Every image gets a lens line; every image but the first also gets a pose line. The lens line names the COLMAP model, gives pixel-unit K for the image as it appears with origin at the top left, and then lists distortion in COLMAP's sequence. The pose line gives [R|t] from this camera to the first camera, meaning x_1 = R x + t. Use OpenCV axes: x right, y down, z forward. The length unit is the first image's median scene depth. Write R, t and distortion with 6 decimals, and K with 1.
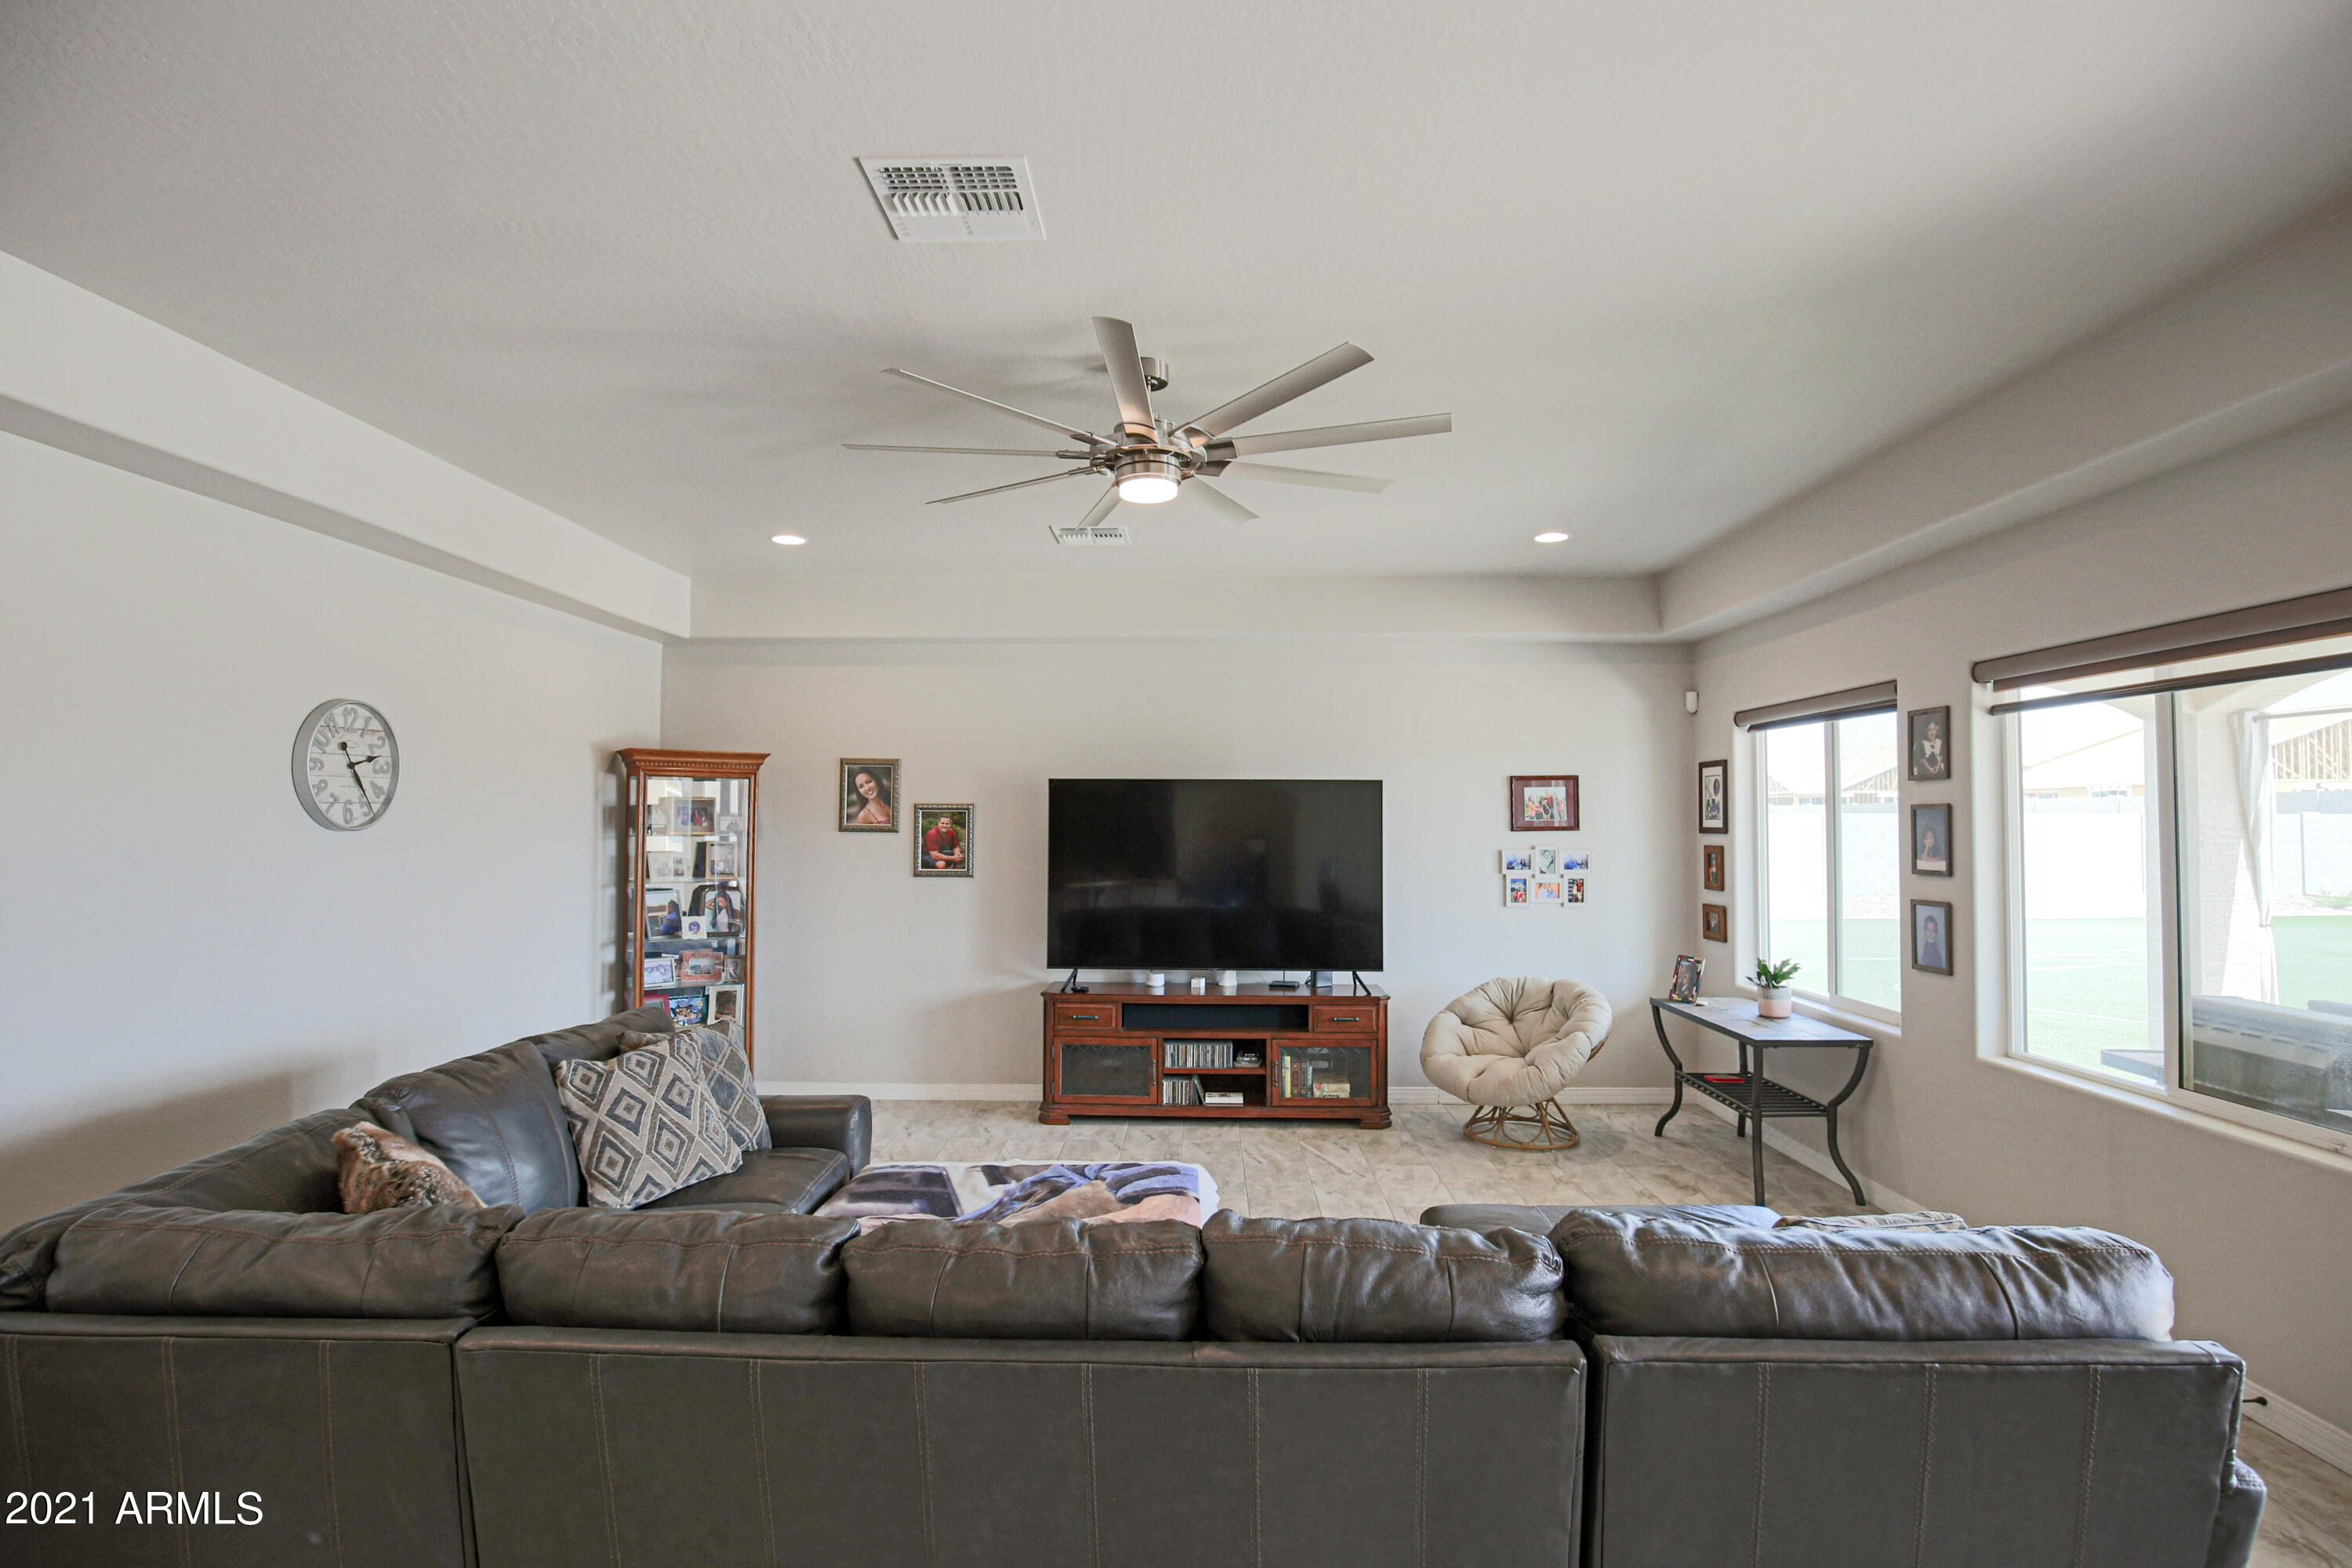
lens RADIAL K [[1154.0, 0, 1172.6], [0, 1154.0, 791.7], [0, 0, 1]] dist [-0.038284, 0.003803]
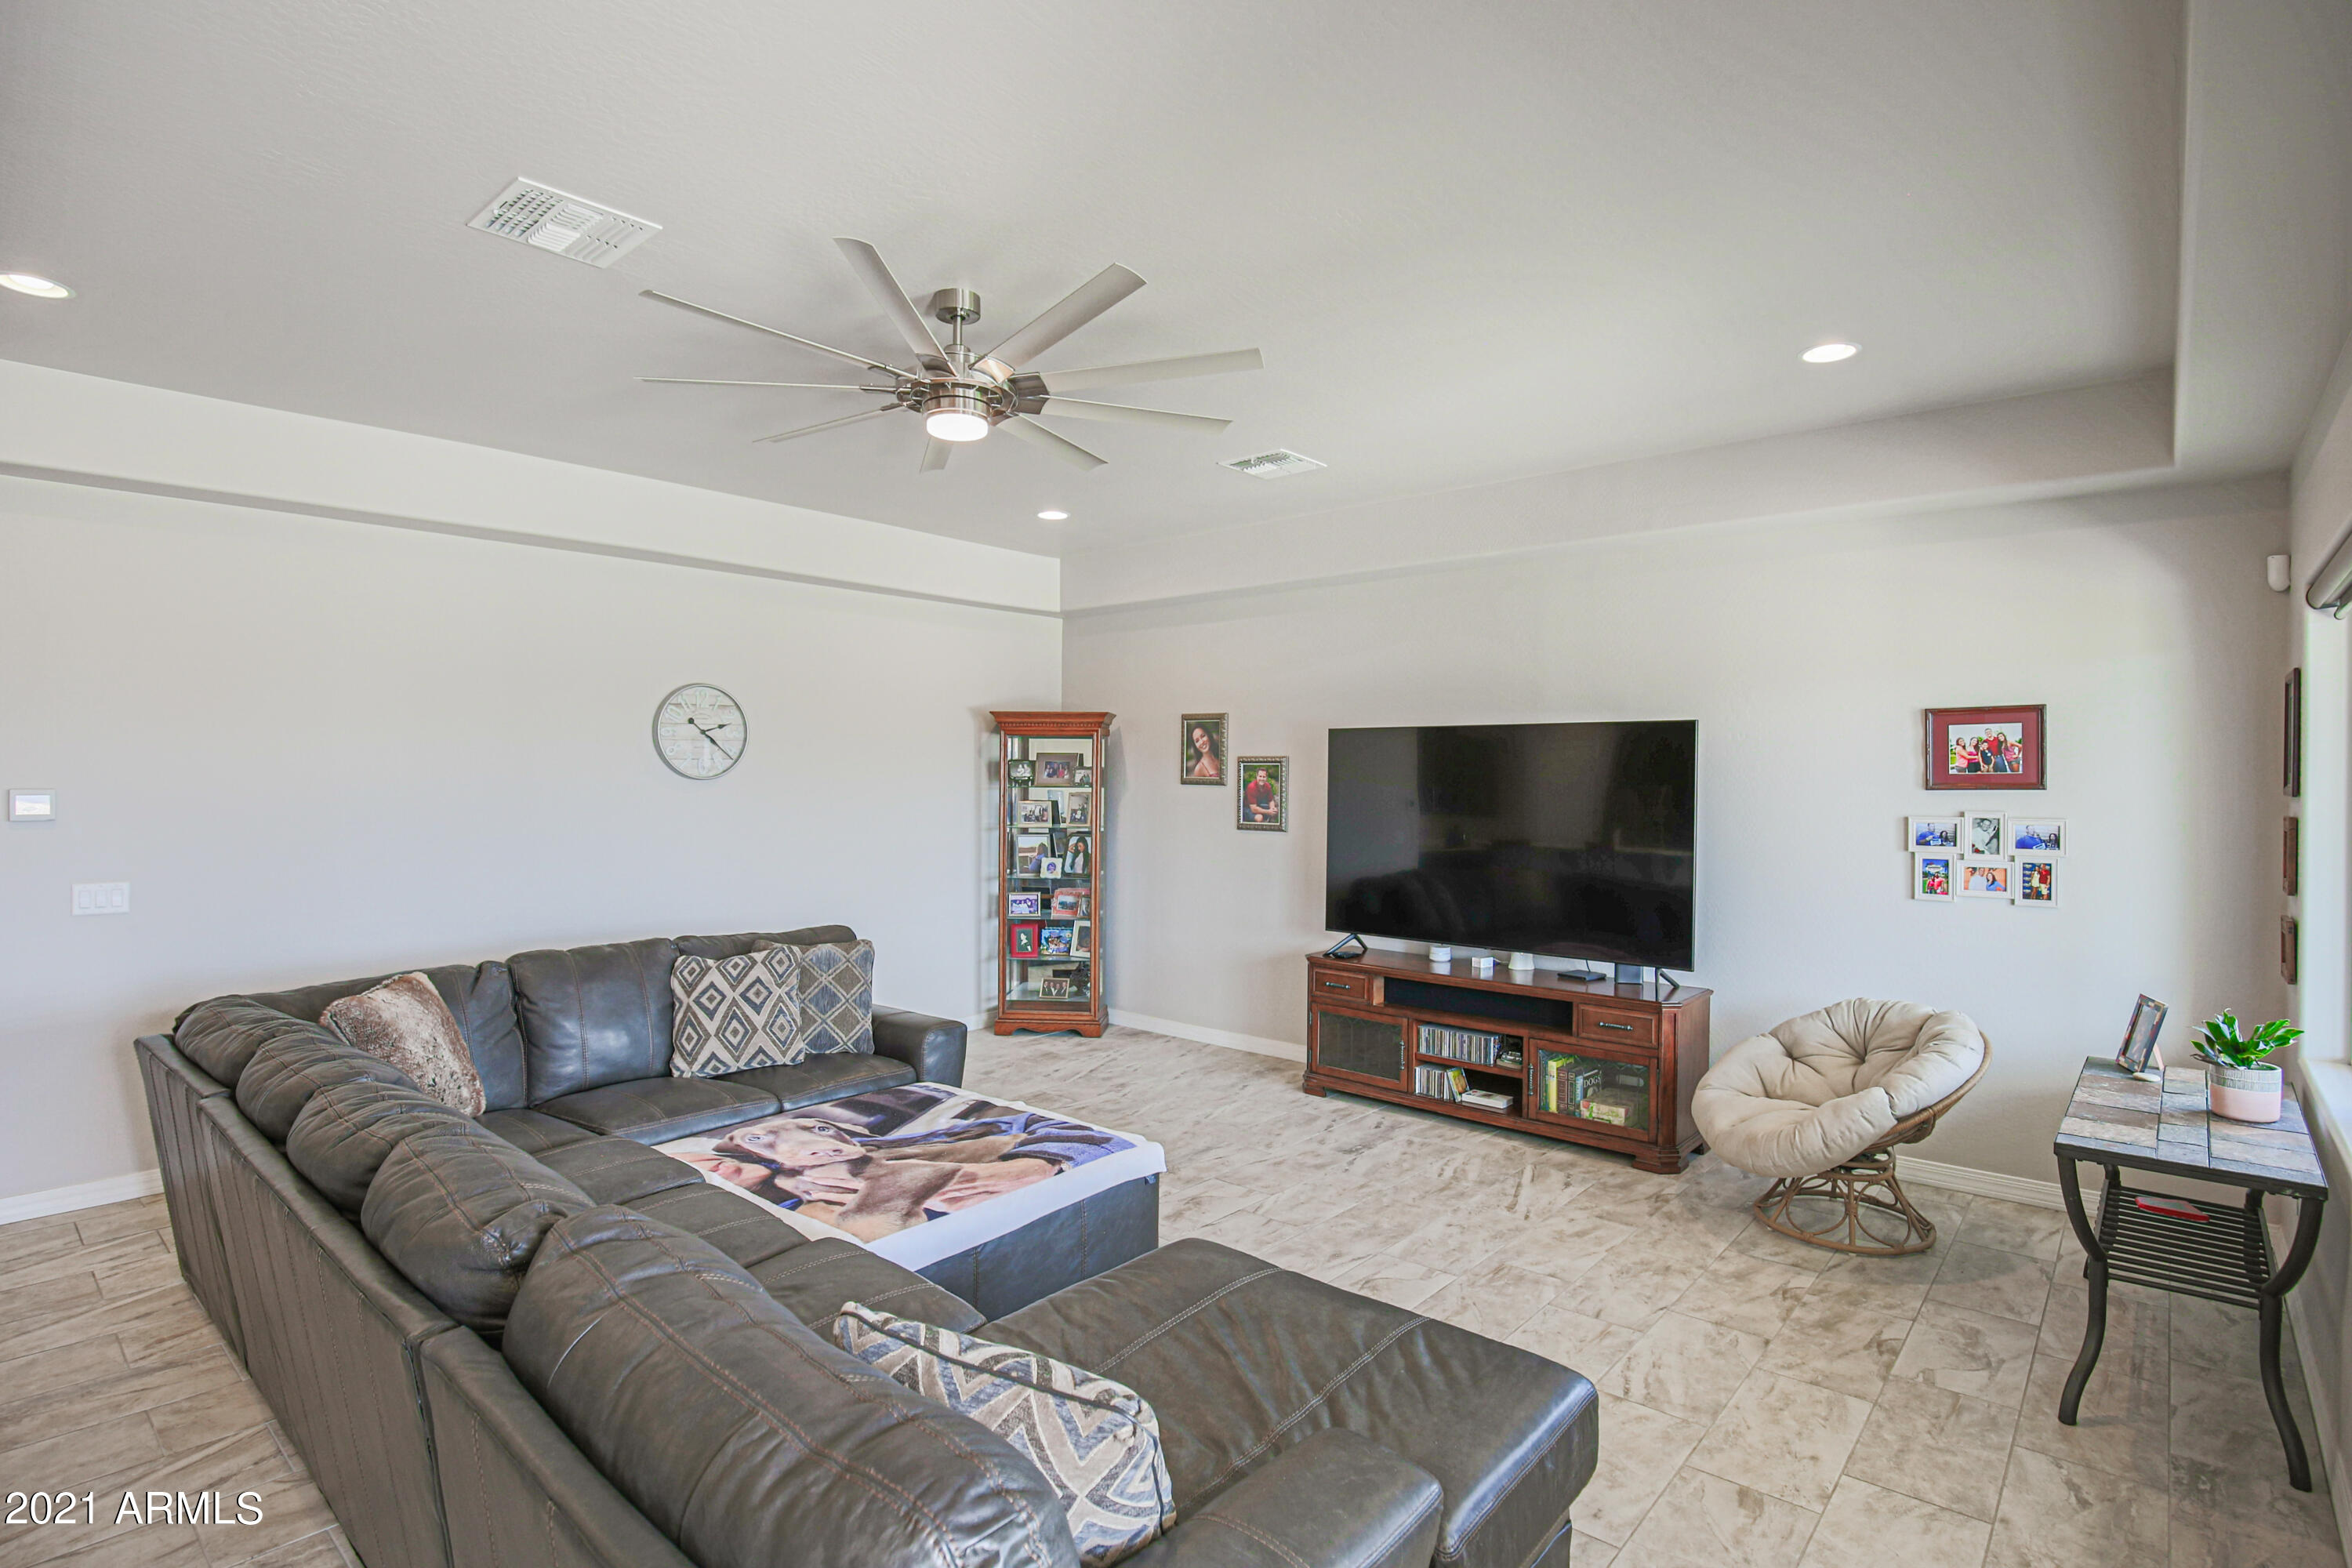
lens RADIAL K [[1154.0, 0, 1172.6], [0, 1154.0, 791.7], [0, 0, 1]] dist [-0.038284, 0.003803]
pose [[0.766526, 0.009888, -0.642137, 0.412250], [0.013165, 0.999429, 0.031105, 0.009325], [0.642079, -0.032296, 0.765958, 0.207195]]
